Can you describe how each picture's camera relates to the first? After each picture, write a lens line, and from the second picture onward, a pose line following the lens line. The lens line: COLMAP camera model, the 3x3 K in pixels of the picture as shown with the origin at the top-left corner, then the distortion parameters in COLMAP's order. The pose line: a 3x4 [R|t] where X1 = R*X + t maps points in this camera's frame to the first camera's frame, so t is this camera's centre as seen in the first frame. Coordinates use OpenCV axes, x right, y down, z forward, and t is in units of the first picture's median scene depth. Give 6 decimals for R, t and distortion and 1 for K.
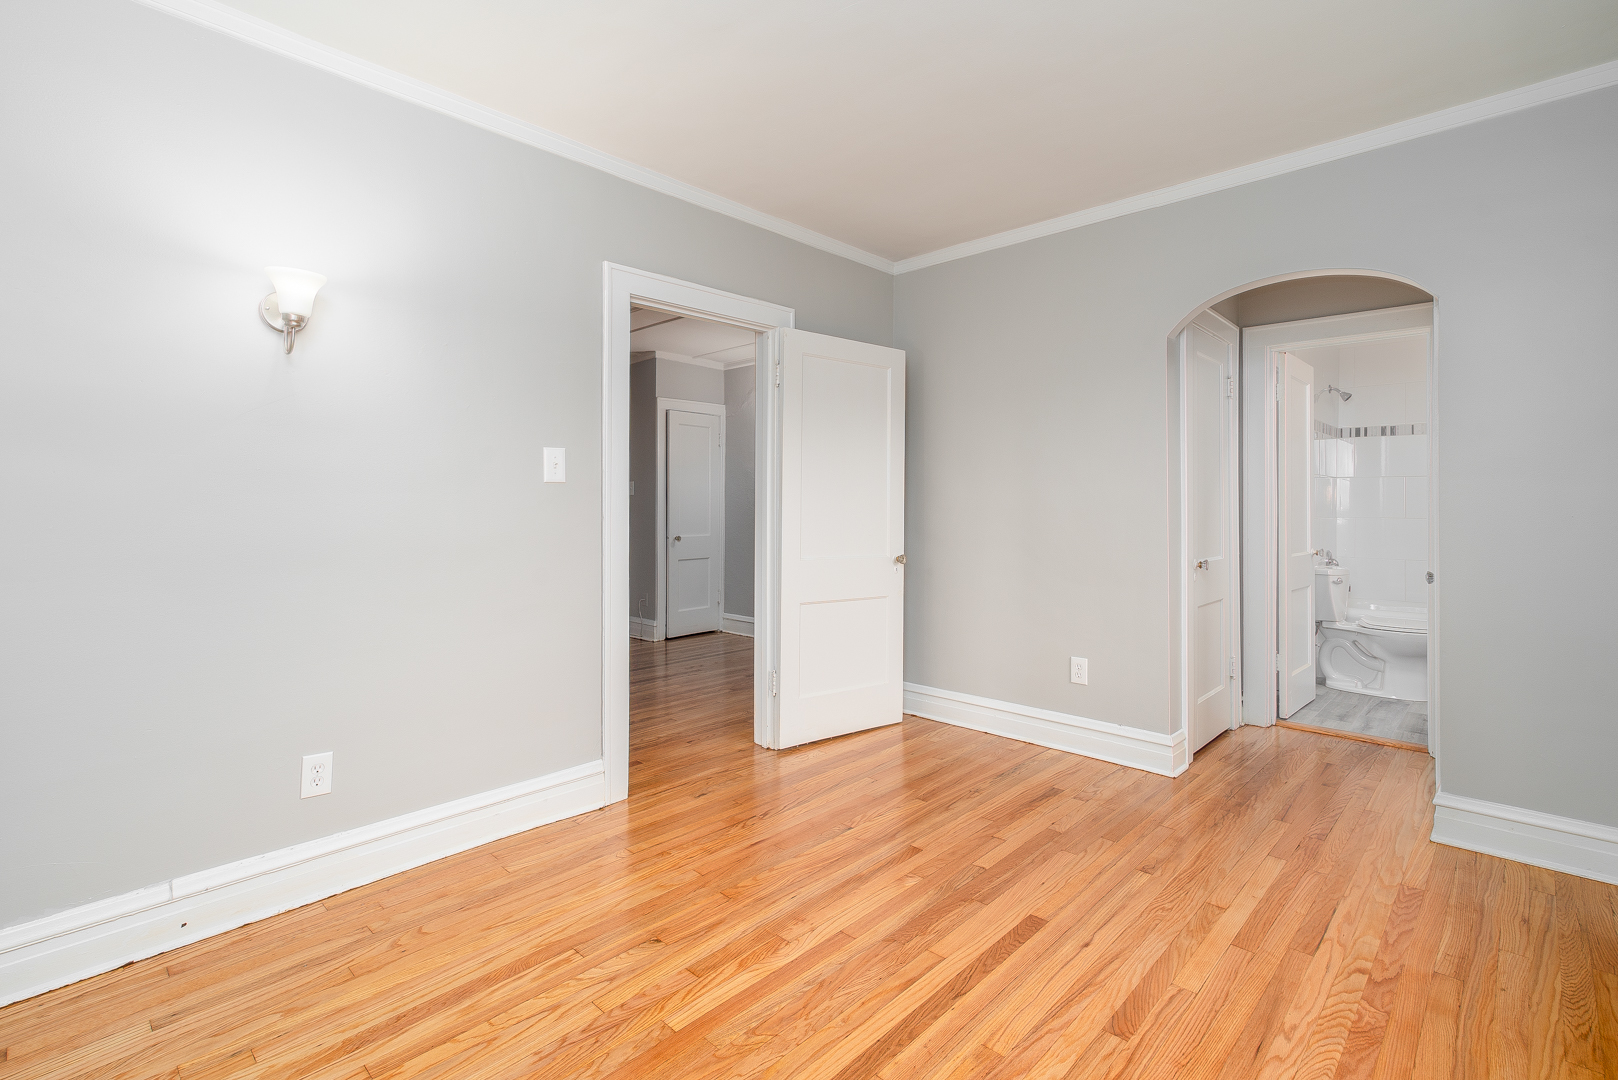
lens RADIAL K [[750.7, 0, 799.0], [0, 750.7, 544.6], [0, 0, 1]] dist [0.003534, 0.001220]
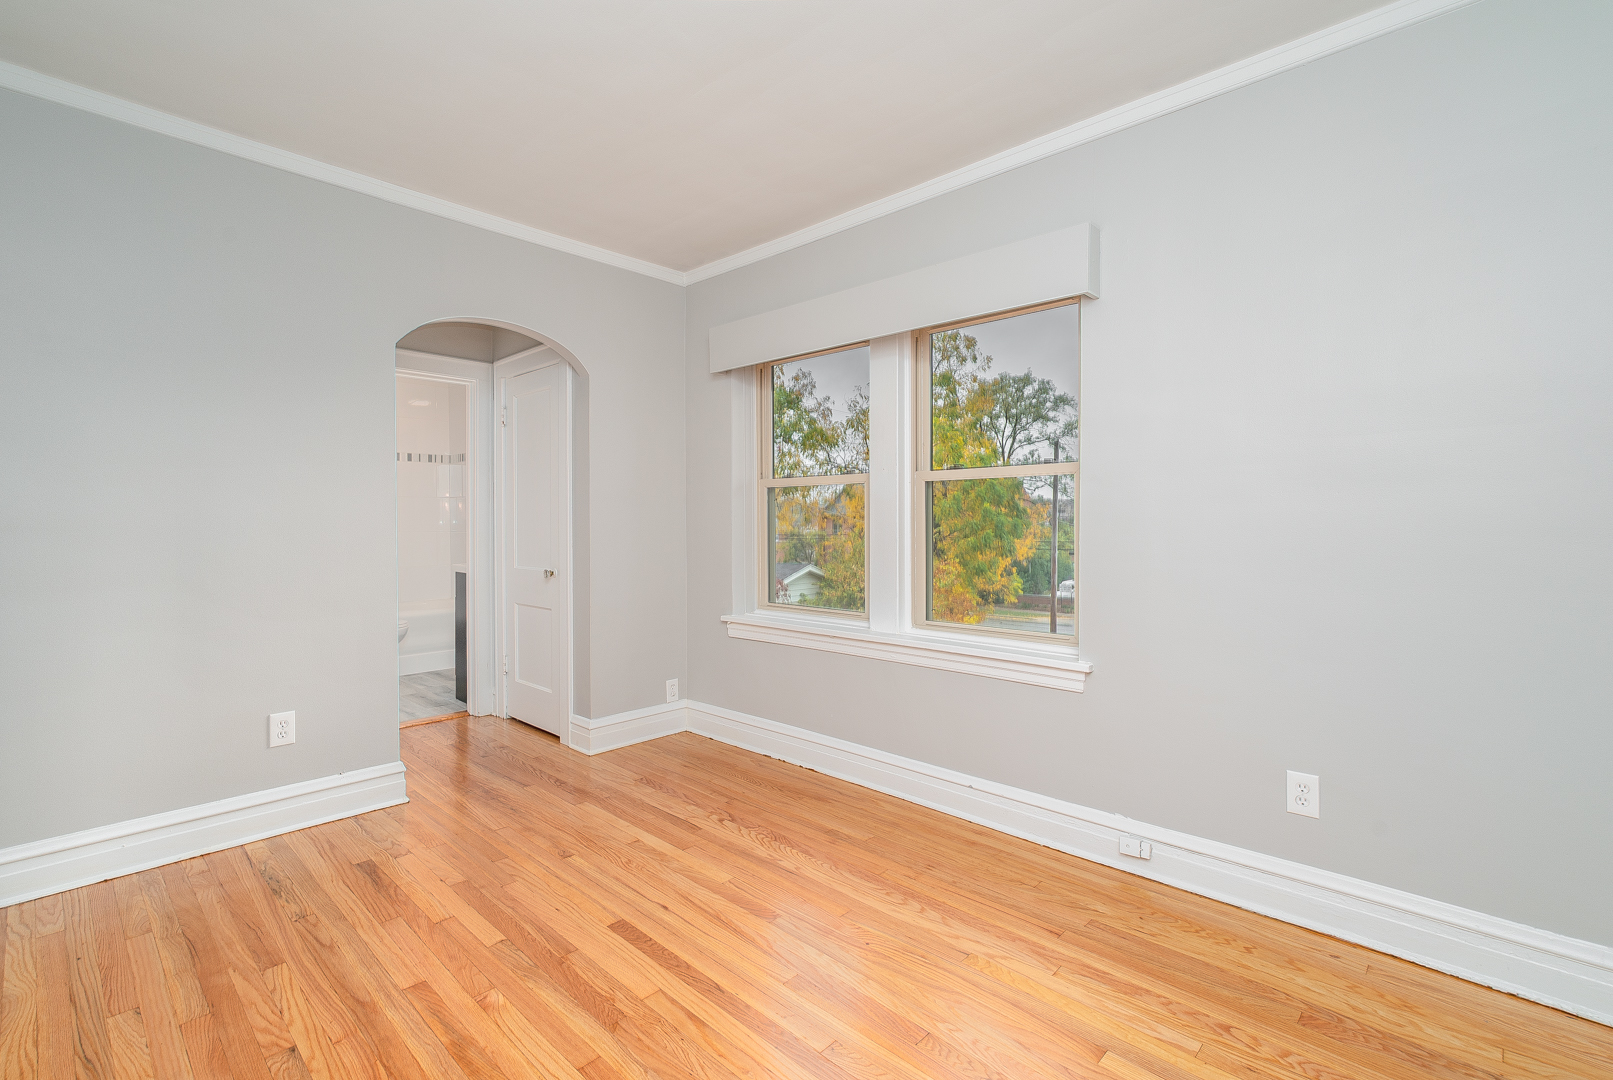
lens RADIAL K [[734.7, 0, 806.5], [0, 734.7, 540.0], [0, 0, 1]] dist [0.001130, 0.005274]
pose [[-0.008332, -0.028986, 0.999545, -0.602592], [0.054736, 0.998068, 0.029400, -0.036482], [-0.998466, 0.054956, -0.006730, 0.642659]]
